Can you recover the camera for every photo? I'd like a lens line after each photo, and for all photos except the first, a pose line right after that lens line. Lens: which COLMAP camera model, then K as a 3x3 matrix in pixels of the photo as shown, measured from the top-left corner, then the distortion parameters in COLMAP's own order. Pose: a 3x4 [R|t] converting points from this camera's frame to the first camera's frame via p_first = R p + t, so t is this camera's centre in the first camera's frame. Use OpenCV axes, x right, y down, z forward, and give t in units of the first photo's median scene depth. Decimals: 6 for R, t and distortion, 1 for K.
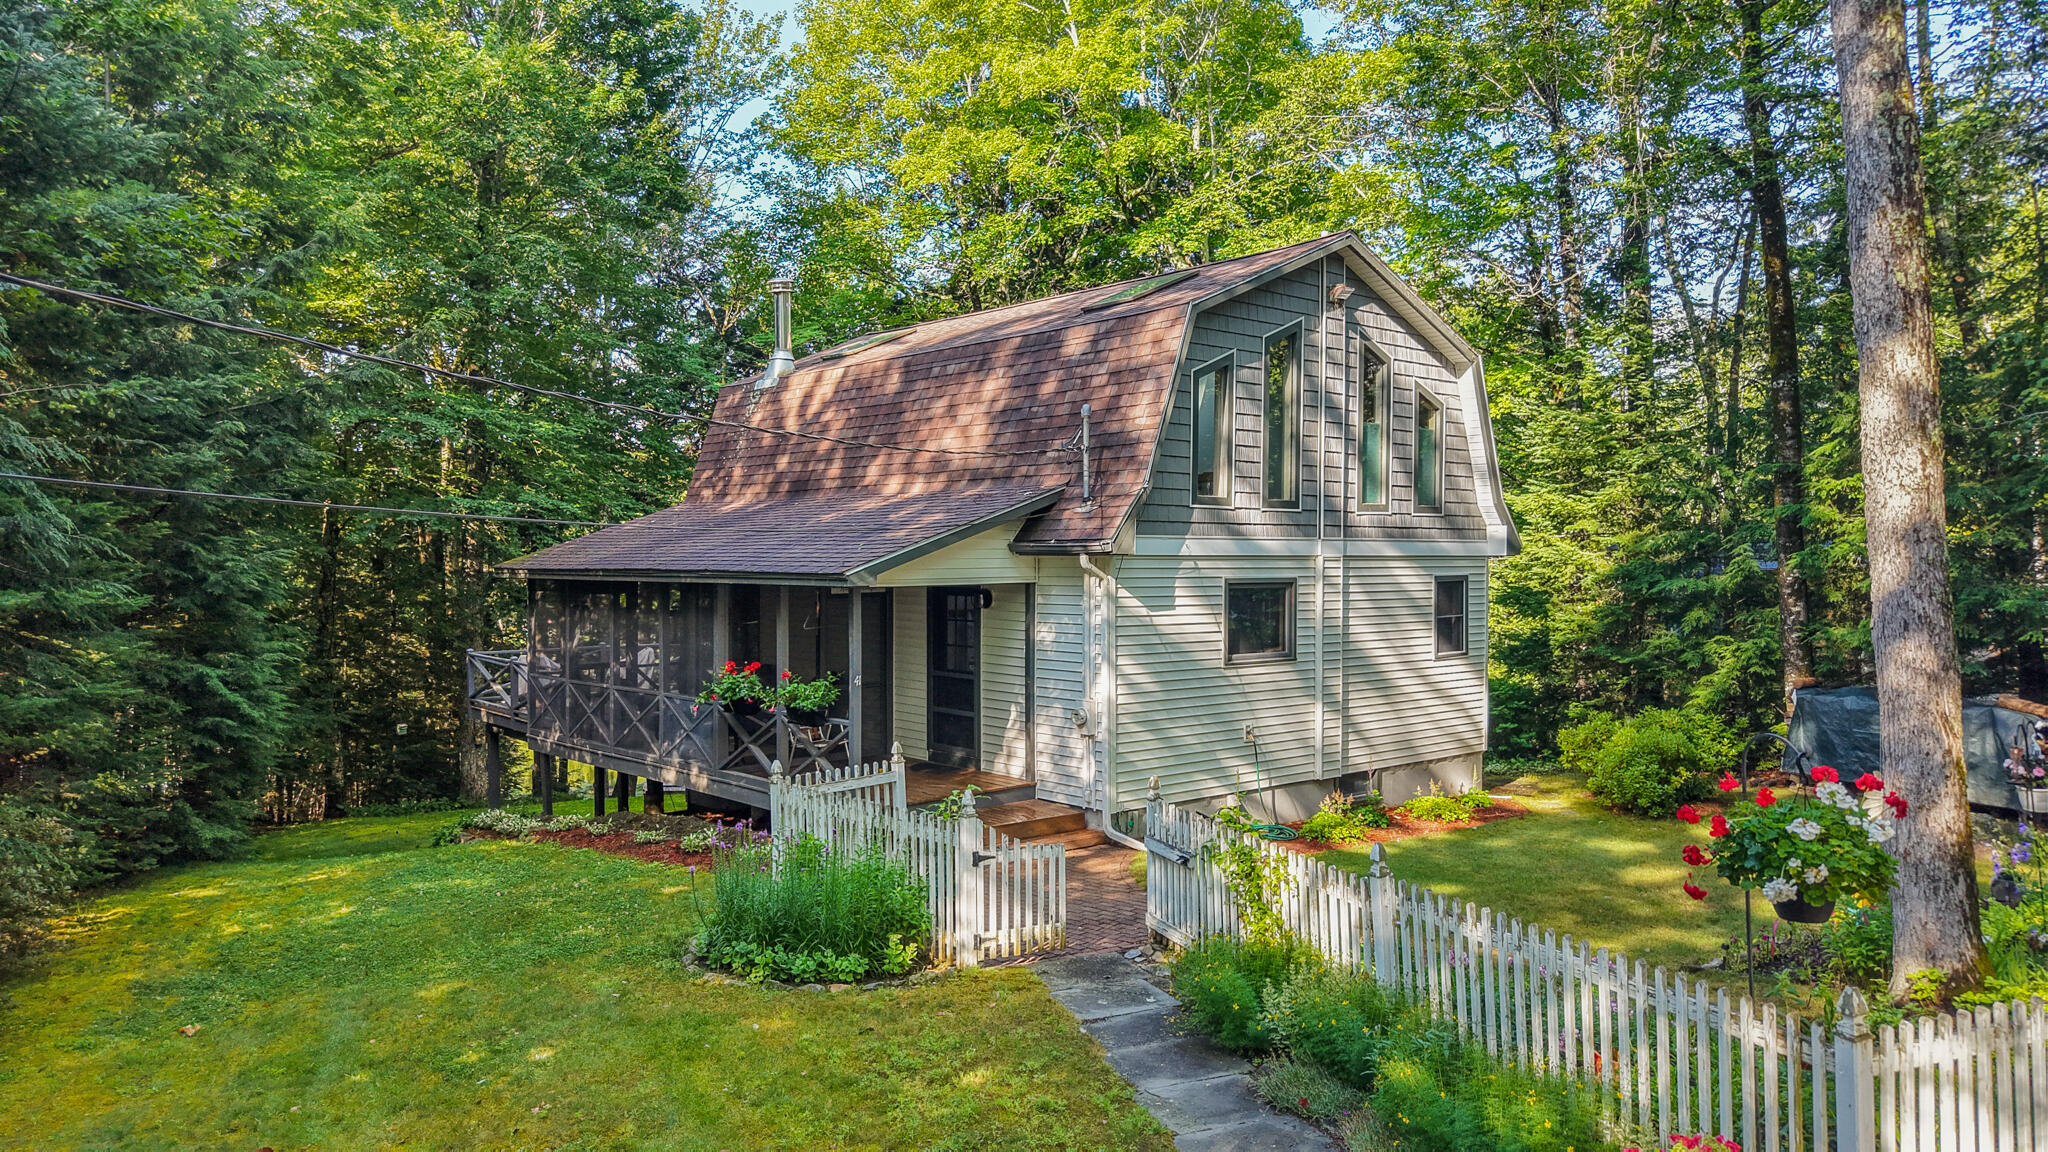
lens RADIAL K [[1378.3, 0, 1031.0], [0, 1378.3, 577.5], [0, 0, 1]] dist [0.005372, 0.001442]
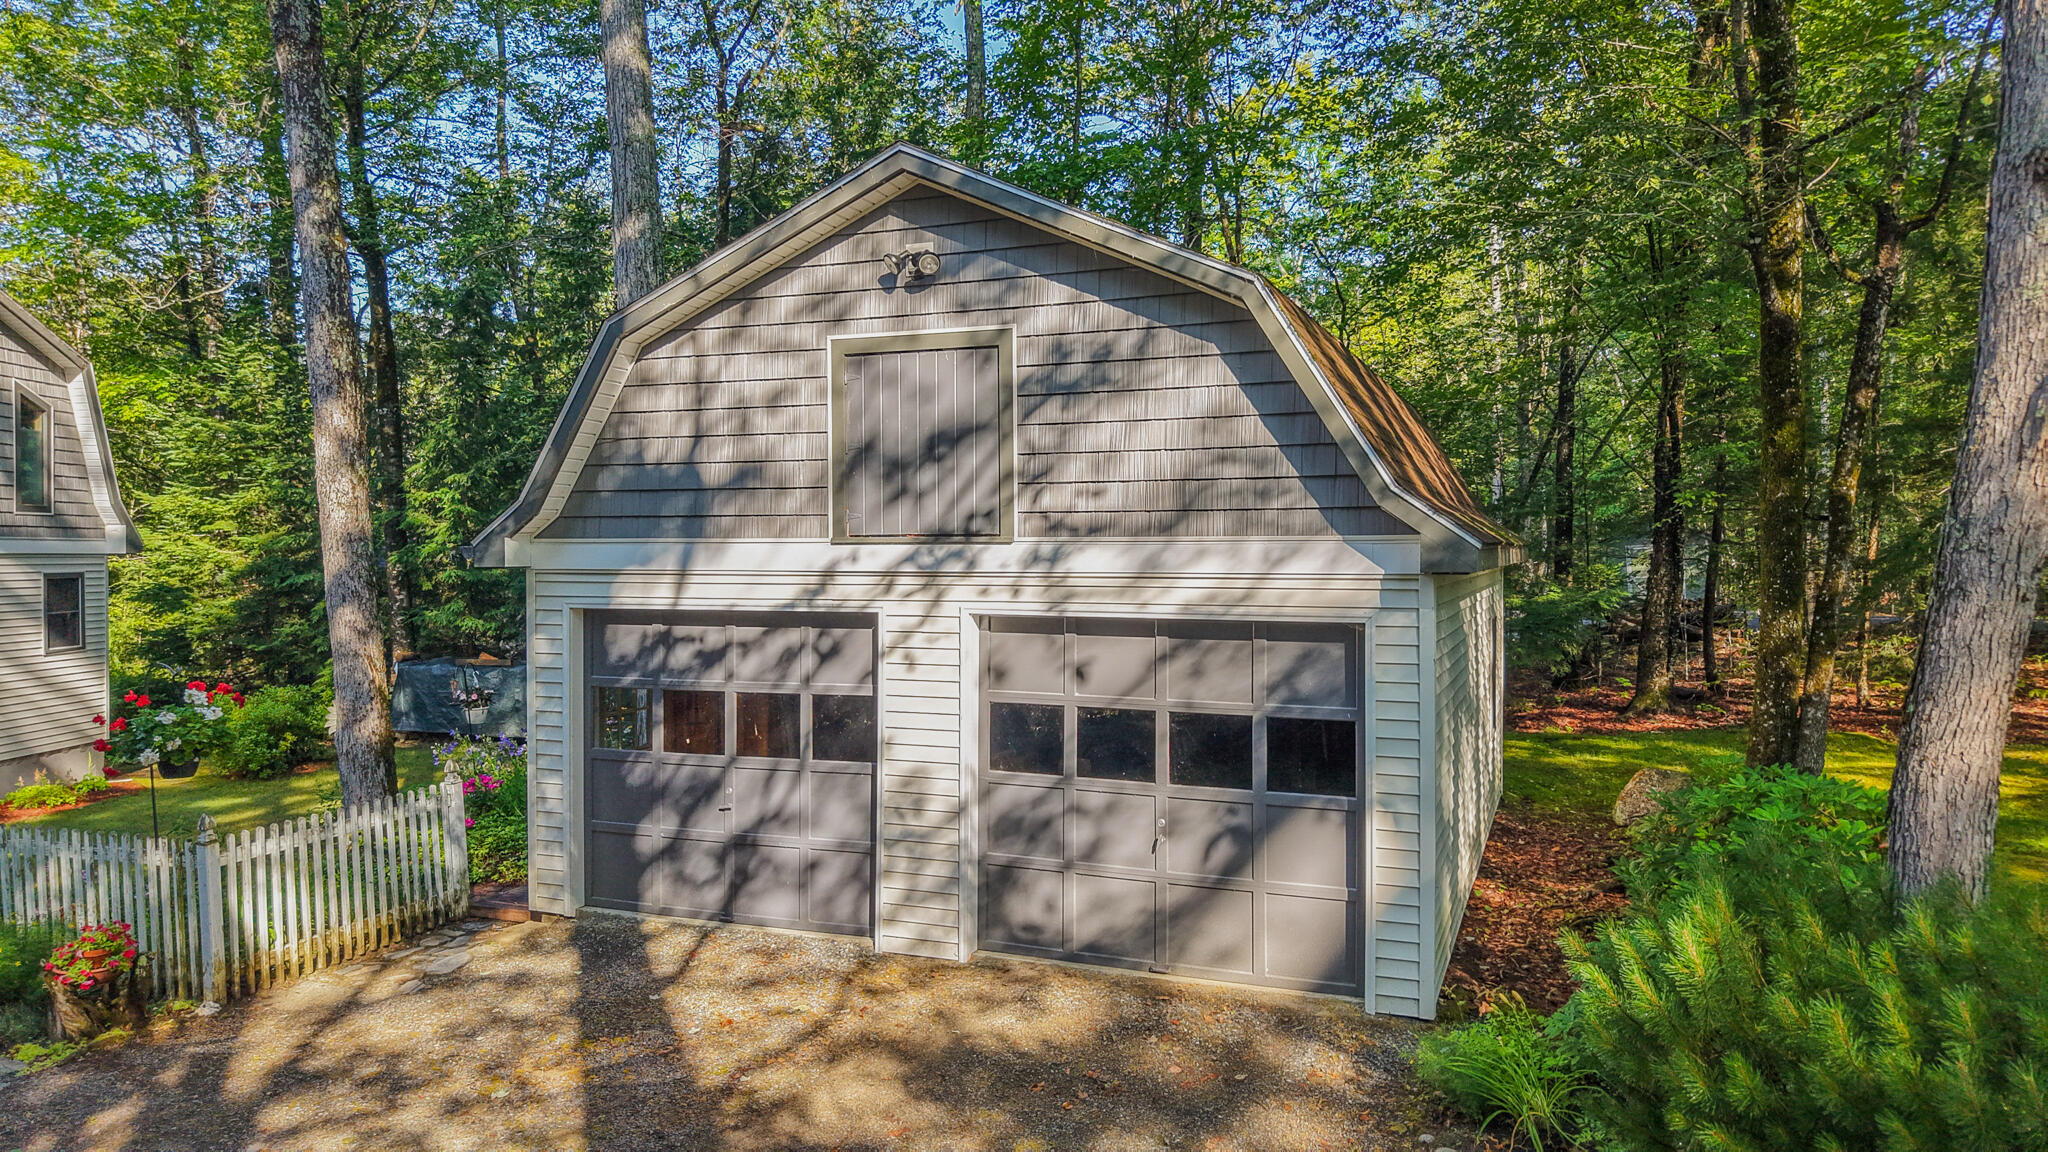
lens RADIAL K [[1340.8, 0, 1099.5], [0, 1340.8, 583.4], [0, 0, 1]] dist [-0.044263, 0.000847]
pose [[0.609243, -0.018294, 0.792773, 0.004016], [0.013985, 0.999826, 0.012325, 0.005904], [-0.792861, 0.003578, 0.609393, -0.234862]]
